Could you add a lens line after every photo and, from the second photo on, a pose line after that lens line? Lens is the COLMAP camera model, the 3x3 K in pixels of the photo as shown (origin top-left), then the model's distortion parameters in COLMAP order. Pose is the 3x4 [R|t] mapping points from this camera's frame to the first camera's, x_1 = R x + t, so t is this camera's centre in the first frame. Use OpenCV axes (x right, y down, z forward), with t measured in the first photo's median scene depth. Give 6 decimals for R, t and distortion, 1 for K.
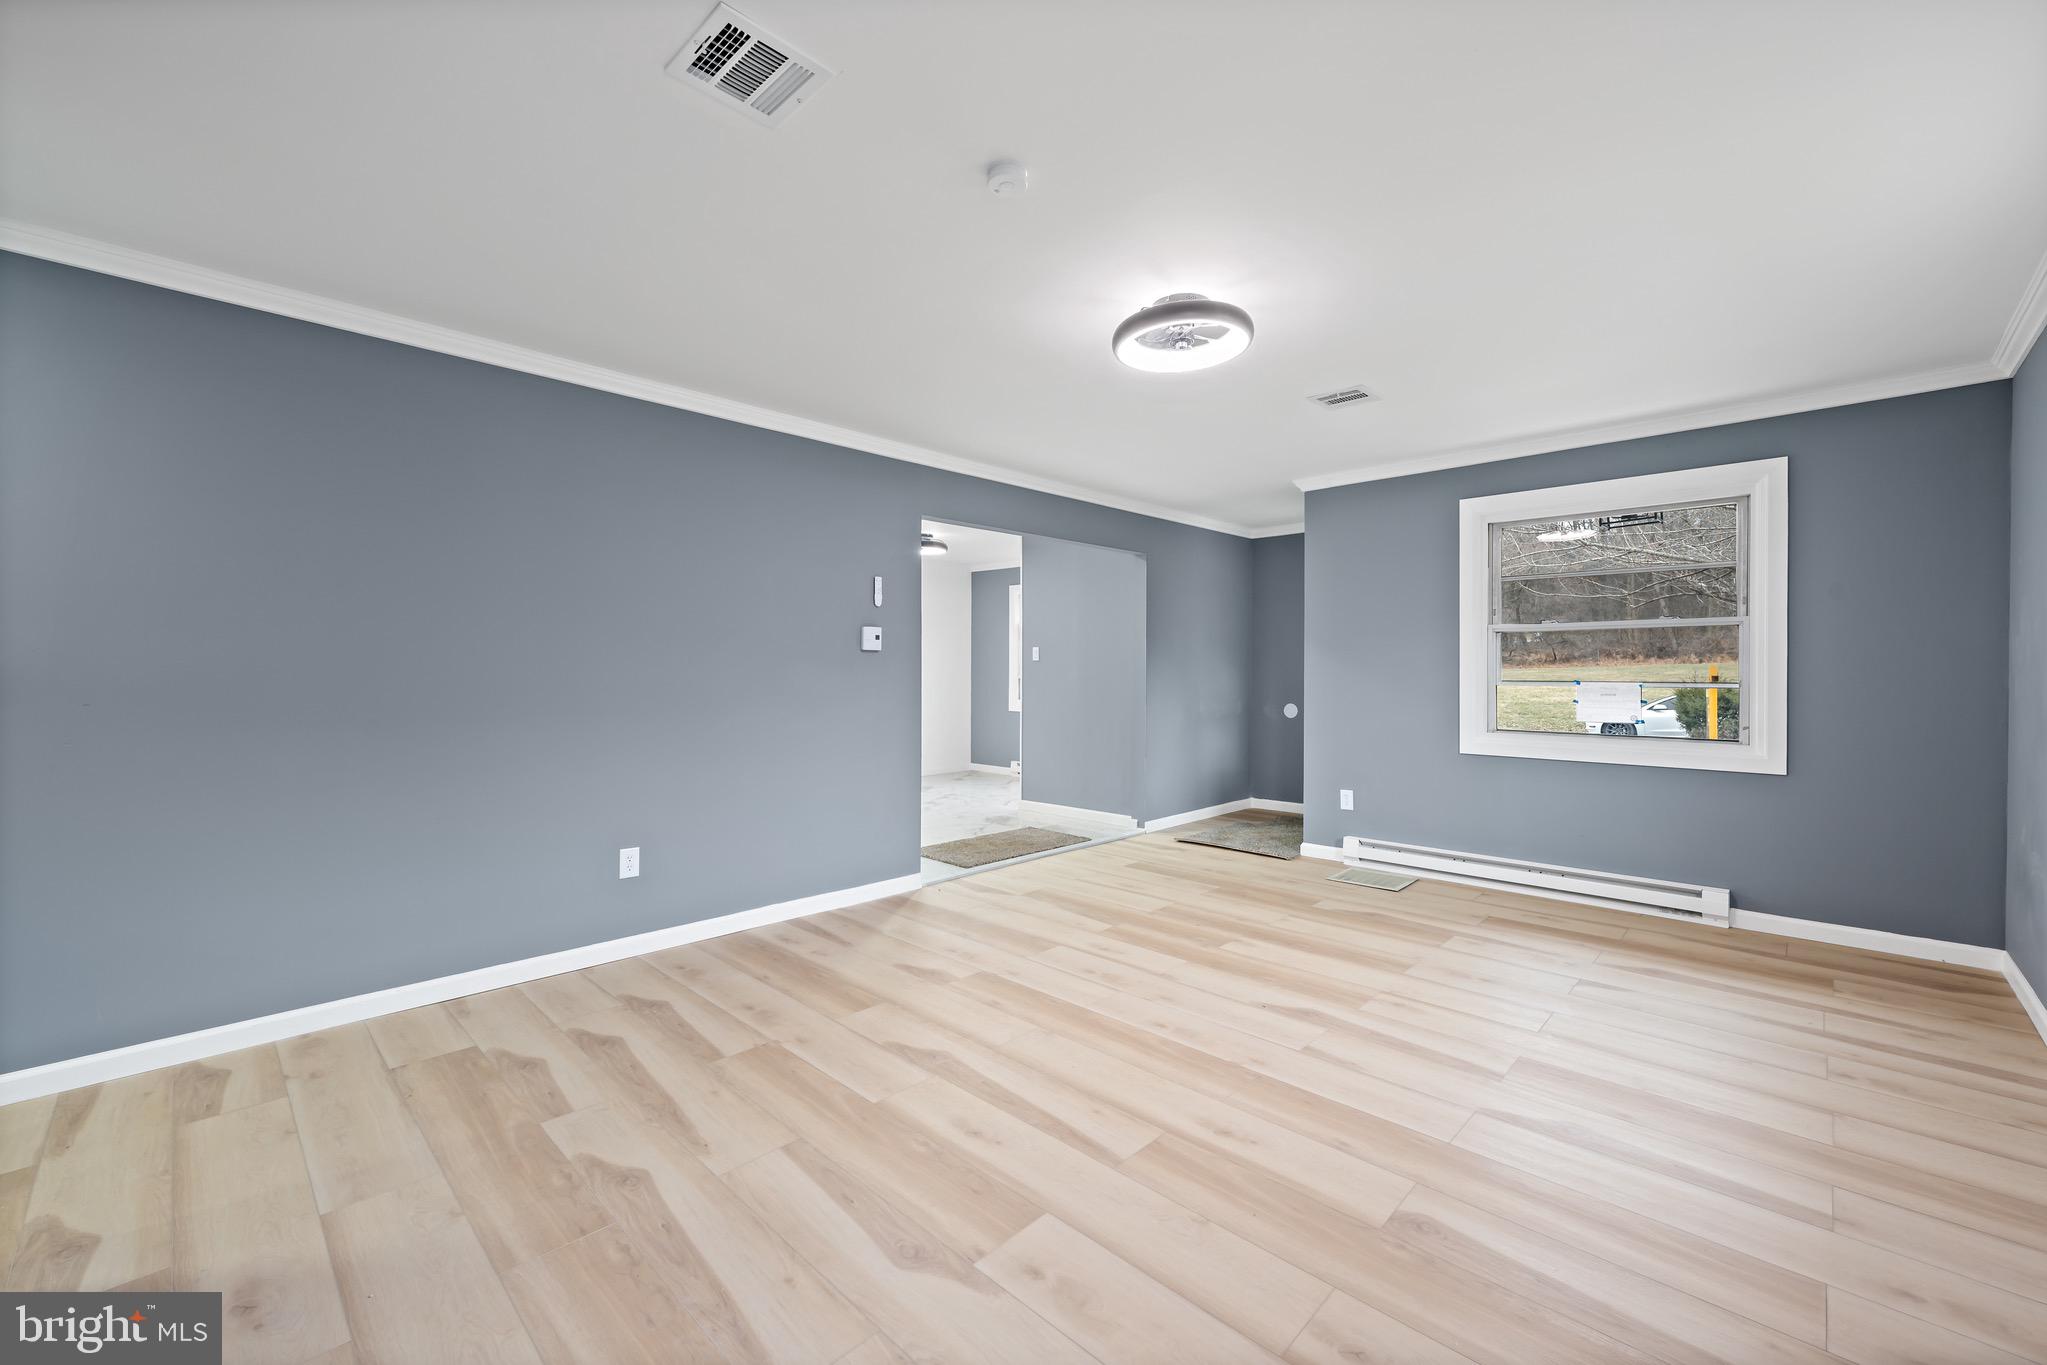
lens RADIAL K [[822.2, 0, 1027.3], [0, 822.2, 670.2], [0, 0, 1]] dist [-0.001402, 0.000419]
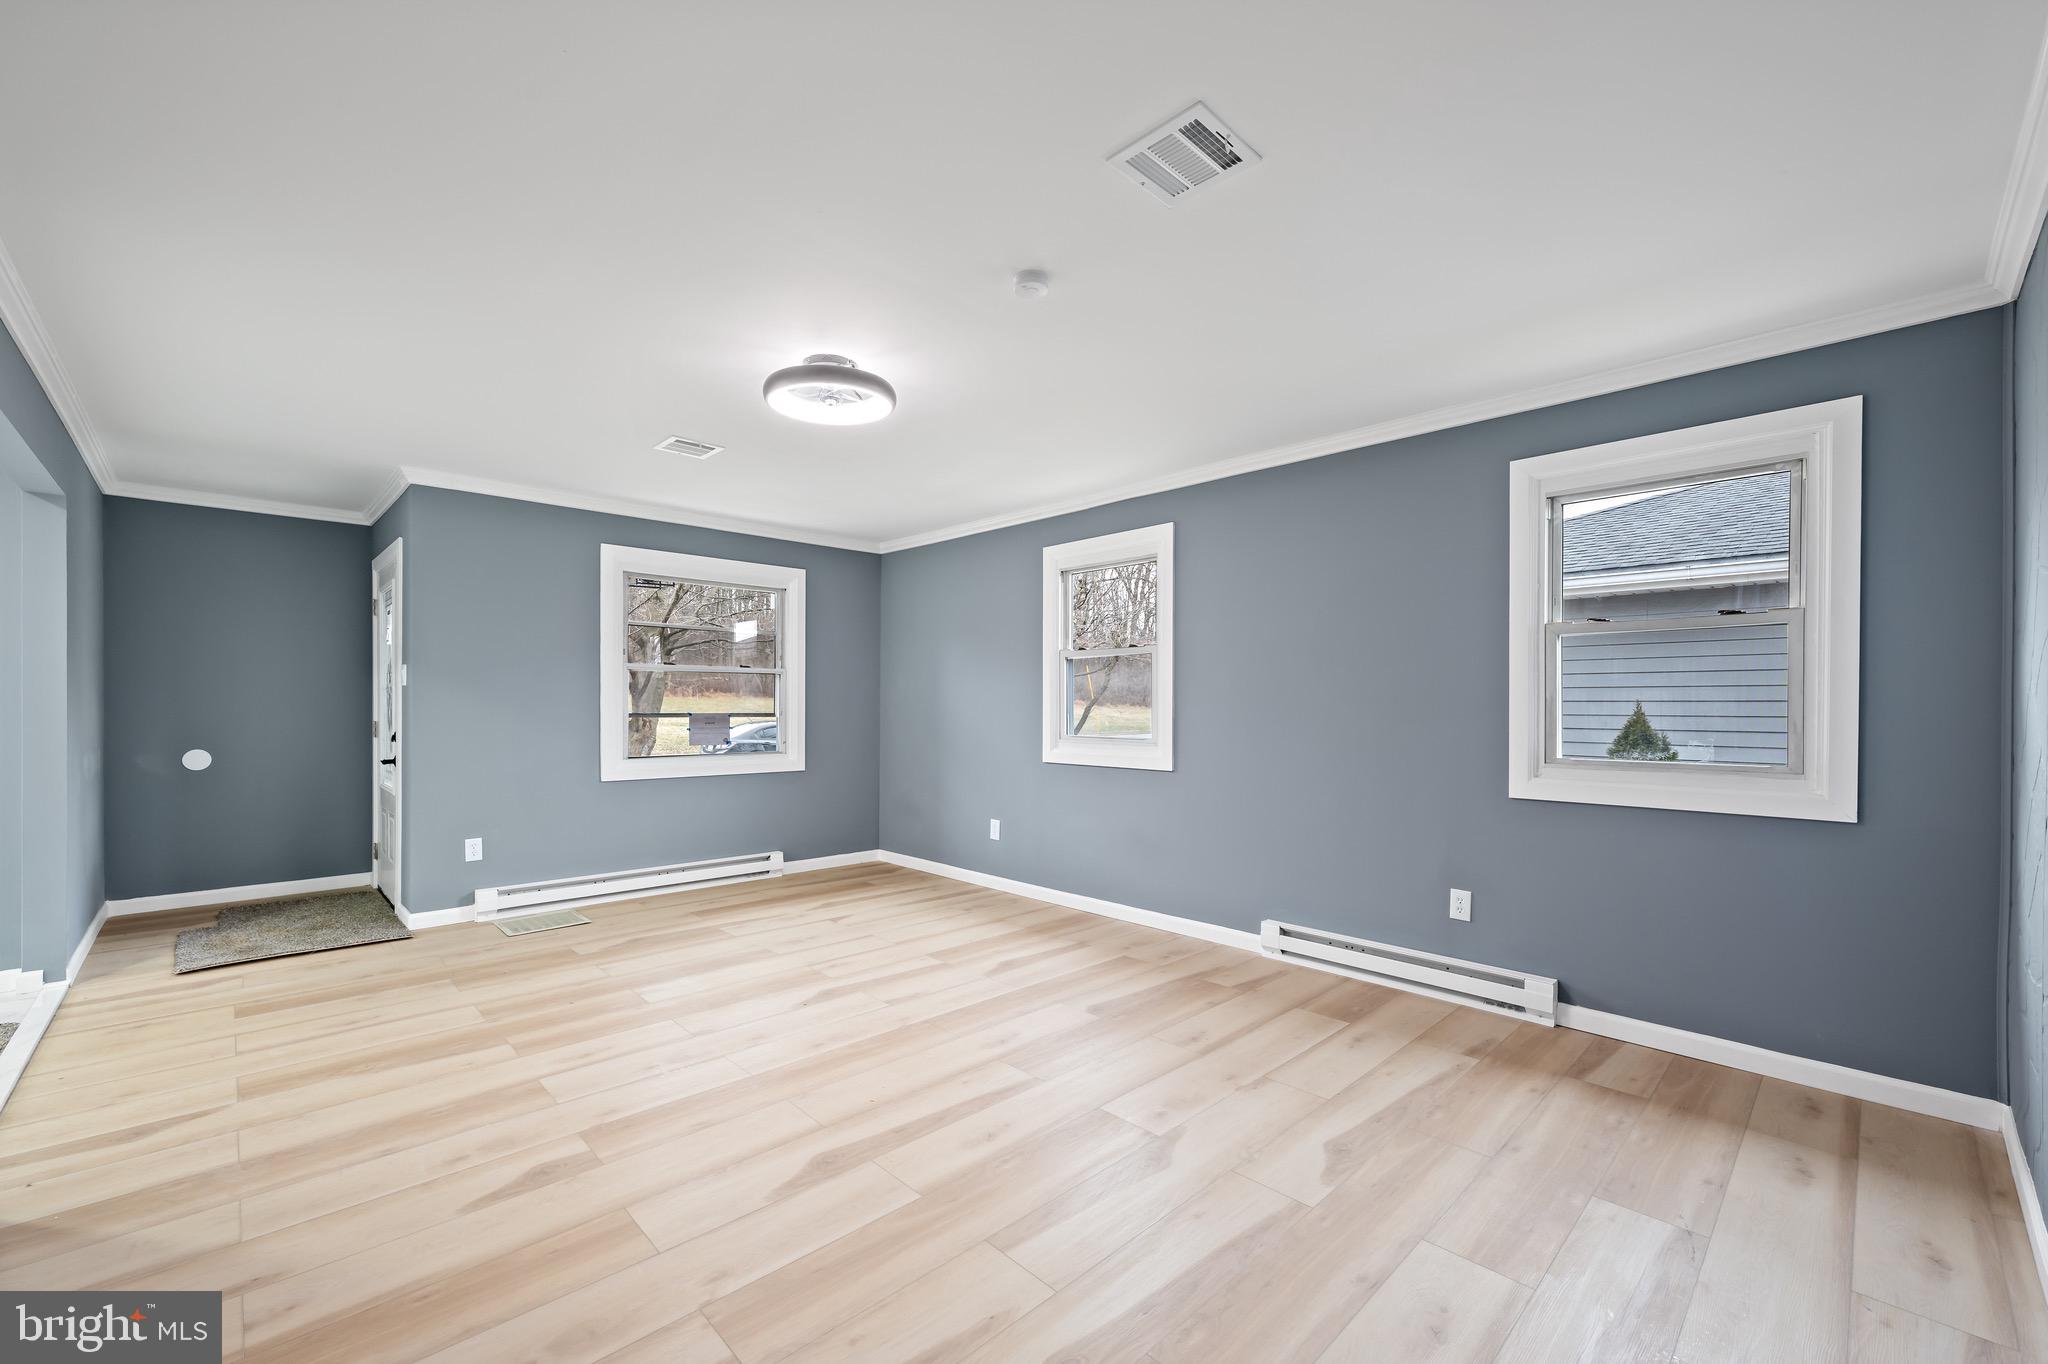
lens RADIAL K [[822.6, 0, 1014.2], [0, 822.6, 702.4], [0, 0, 1]] dist [-0.001402, 0.000419]
pose [[0.043931, 0.003356, 0.999029, -0.743237], [-0.005375, 0.999981, -0.003123, -0.001571], [-0.999020, -0.005233, 0.043948, 0.601954]]
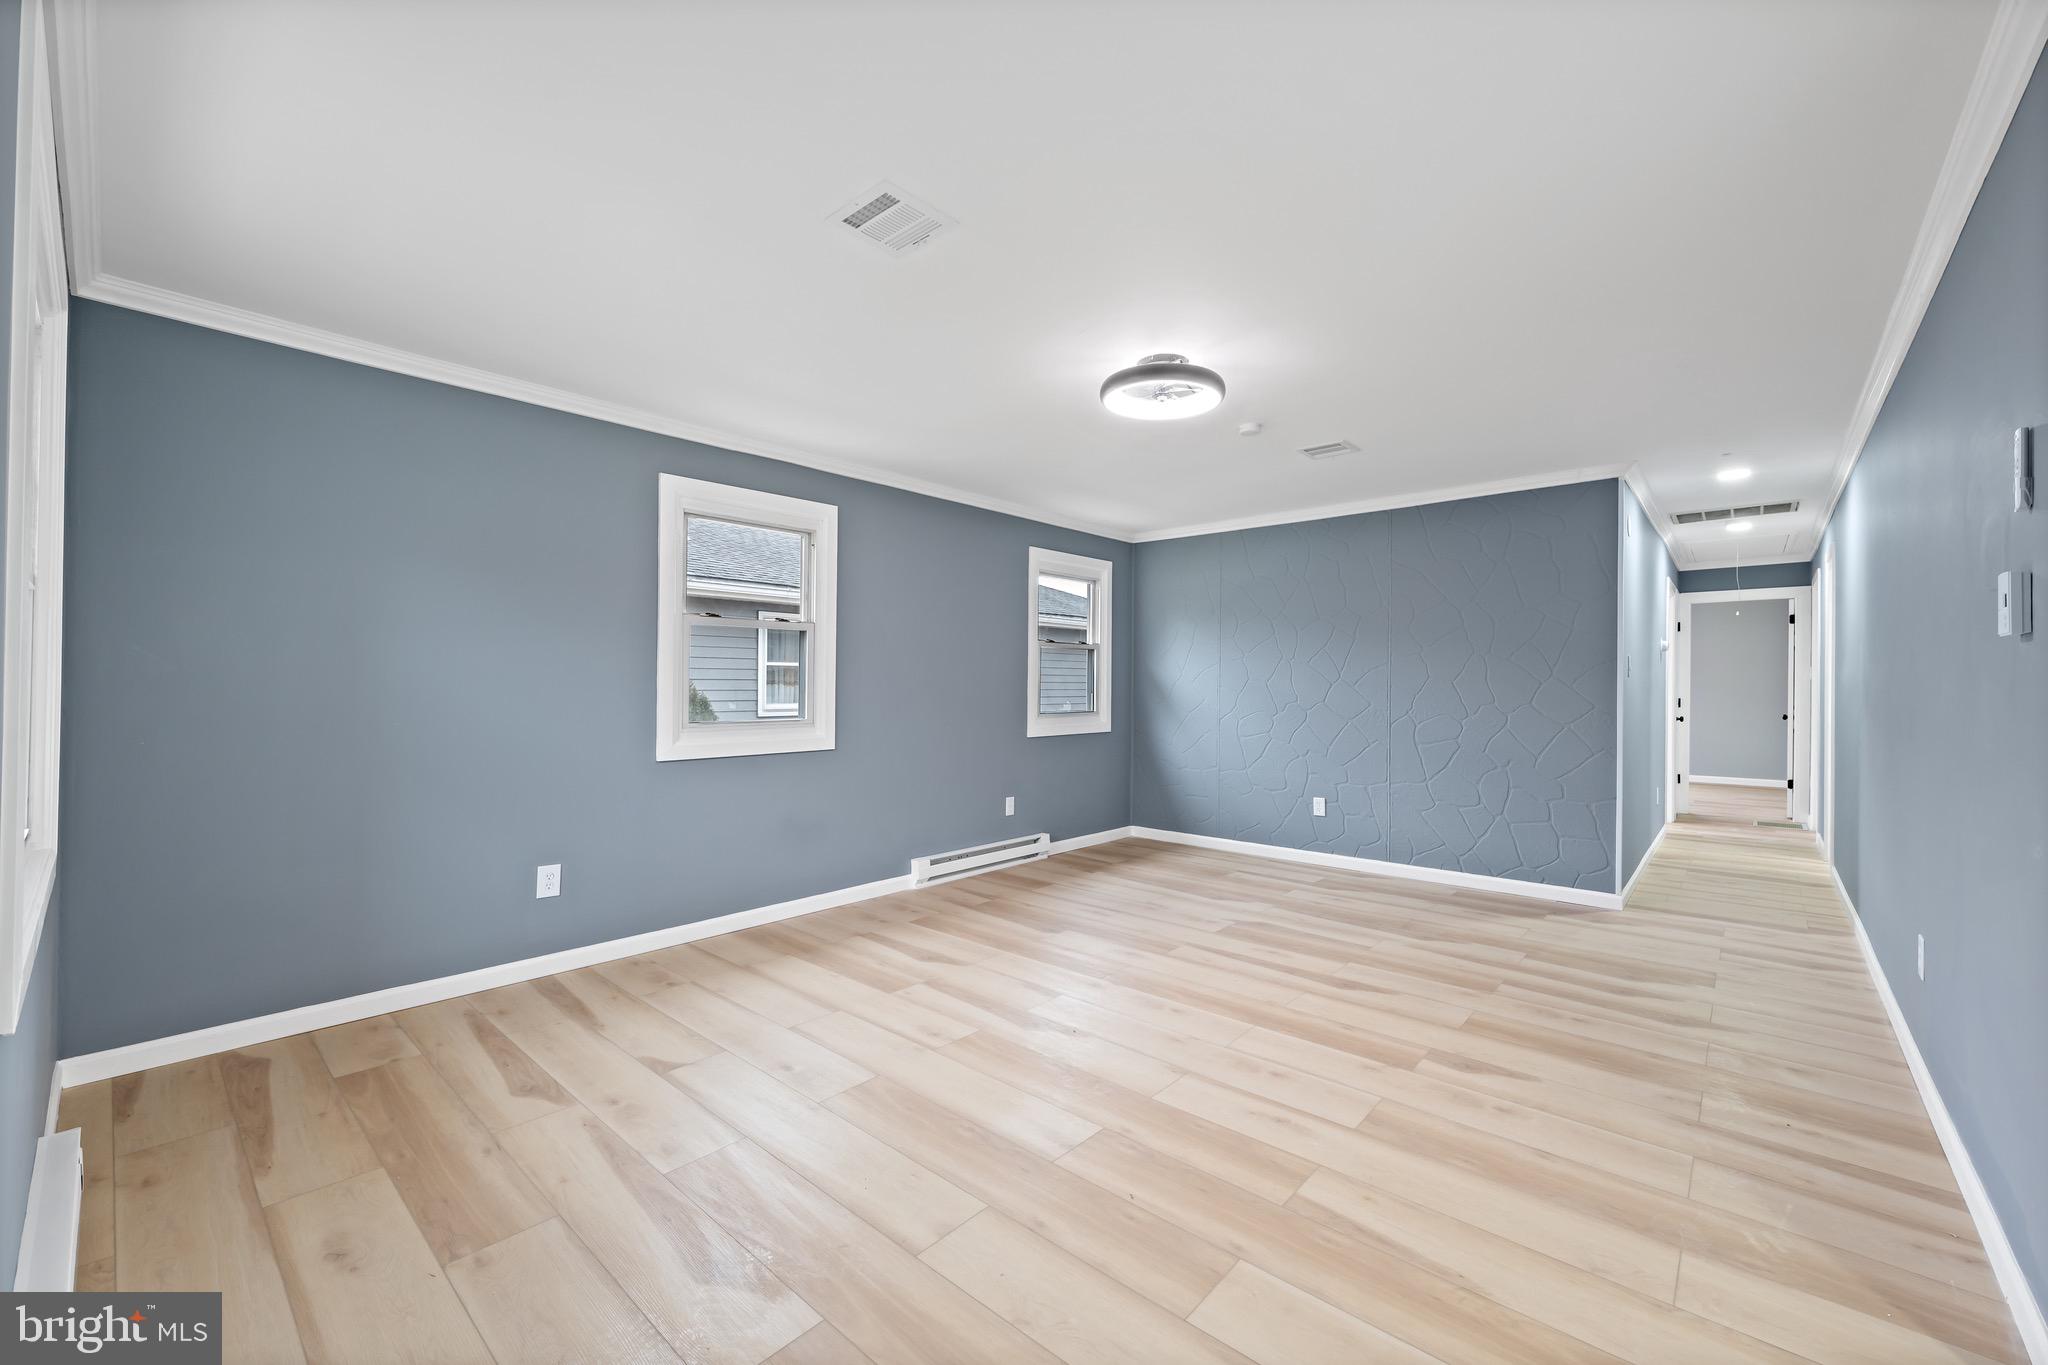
lens RADIAL K [[822.6, 0, 1019.3], [0, 822.6, 680.6], [0, 0, 1]] dist [-0.001402, 0.000419]
pose [[-0.999458, -0.004329, -0.032622, 0.349803], [-0.004090, 0.999964, -0.007398, -0.000454], [0.032653, -0.007261, -0.999440, 1.785506]]
